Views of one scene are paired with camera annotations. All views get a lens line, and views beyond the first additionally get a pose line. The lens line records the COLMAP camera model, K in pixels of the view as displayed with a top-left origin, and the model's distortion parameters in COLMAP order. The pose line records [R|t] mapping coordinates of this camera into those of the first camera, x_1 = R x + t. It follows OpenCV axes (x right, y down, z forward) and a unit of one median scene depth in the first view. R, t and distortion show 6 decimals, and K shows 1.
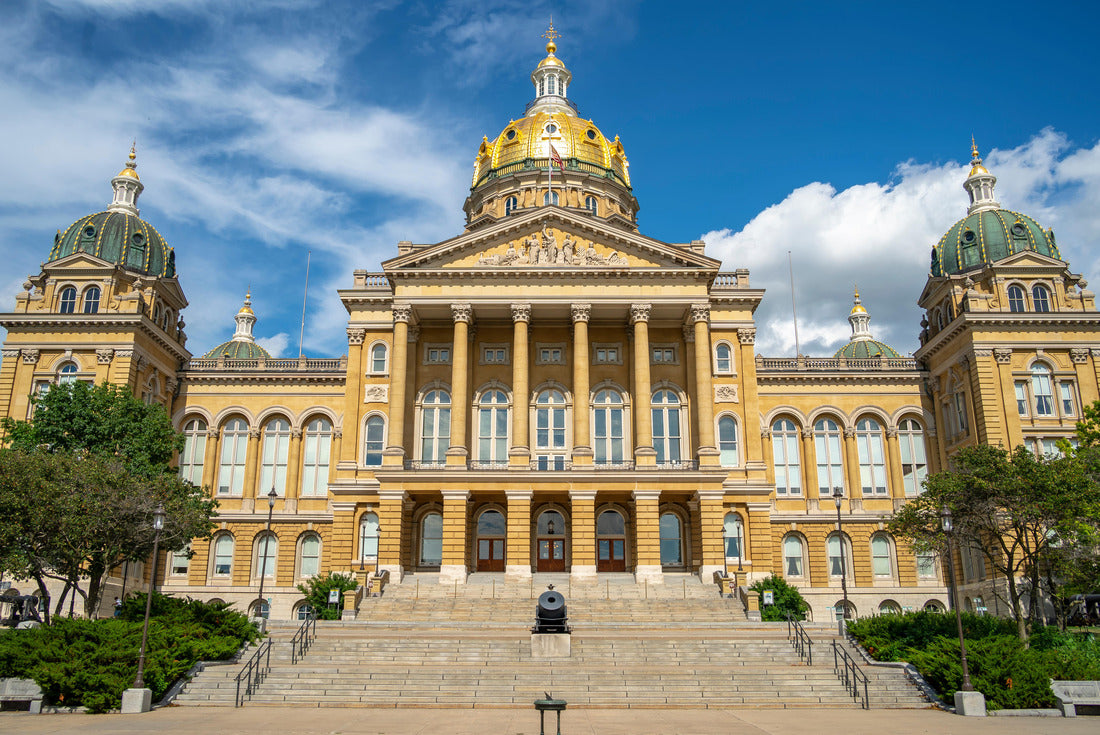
lens RADIAL K [[972.7, 0, 551.0], [0, 972.7, 397.5], [0, 0, 1]] dist [0.116211, -0.002253]
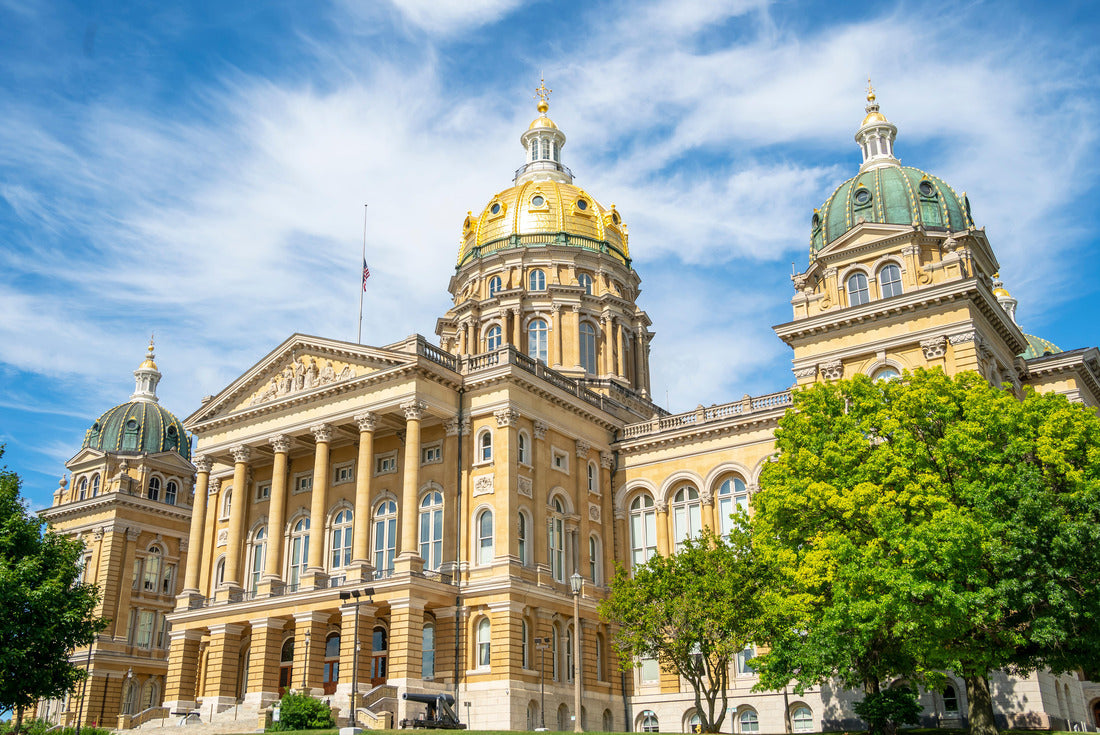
lens RADIAL K [[1081.3, 0, 550.0], [0, 1081.3, 367.5], [0, 0, 1]] dist [0.247065, 0.000282]
pose [[0.825469, -0.213504, -0.522511, 0.743031], [0.182262, 0.976936, -0.111248, 0.013129], [0.534212, -0.003402, 0.845344, 0.157530]]
